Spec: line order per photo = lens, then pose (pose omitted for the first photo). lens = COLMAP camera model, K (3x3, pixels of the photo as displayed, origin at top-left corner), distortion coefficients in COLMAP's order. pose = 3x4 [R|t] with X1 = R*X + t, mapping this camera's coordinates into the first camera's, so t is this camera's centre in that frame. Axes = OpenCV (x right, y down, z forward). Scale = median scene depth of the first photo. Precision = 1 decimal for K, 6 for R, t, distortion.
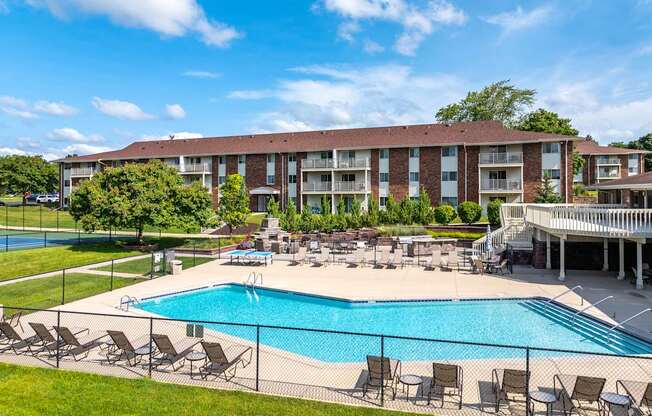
lens RADIAL K [[461.9, 0, 326.0], [0, 461.9, 208.0], [0, 0, 1]] dist [-0.033537, 0.002516]
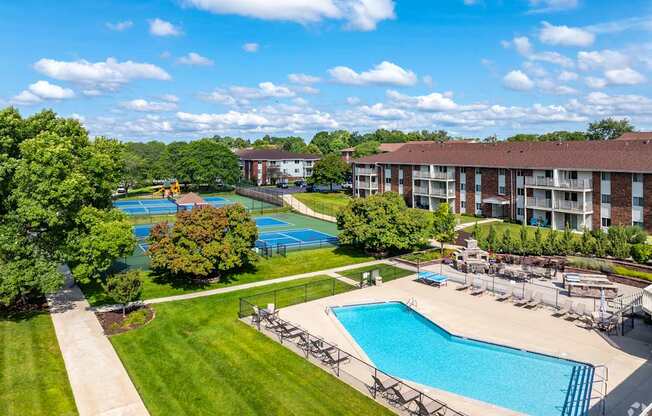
lens RADIAL K [[476.6, 0, 324.9], [0, 476.6, 160.4], [0, 0, 1]] dist [-0.029152, -0.001826]
pose [[0.791417, 0.015083, -0.611091, 0.269568], [-0.010154, 0.999882, 0.011529, -0.157328], [0.611192, -0.002919, 0.791477, -0.204963]]
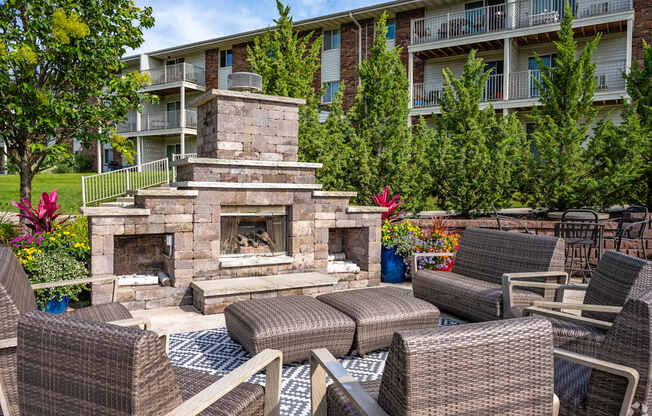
lens RADIAL K [[461.9, 0, 326.0], [0, 461.9, 208.0], [0, 0, 1]] dist [-0.033537, 0.002516]
pose [[0.983227, 0.025087, -0.180652, -0.051403], [-0.025338, 0.999679, 0.000914, 0.043256], [0.180617, 0.003678, 0.983547, 0.656212]]
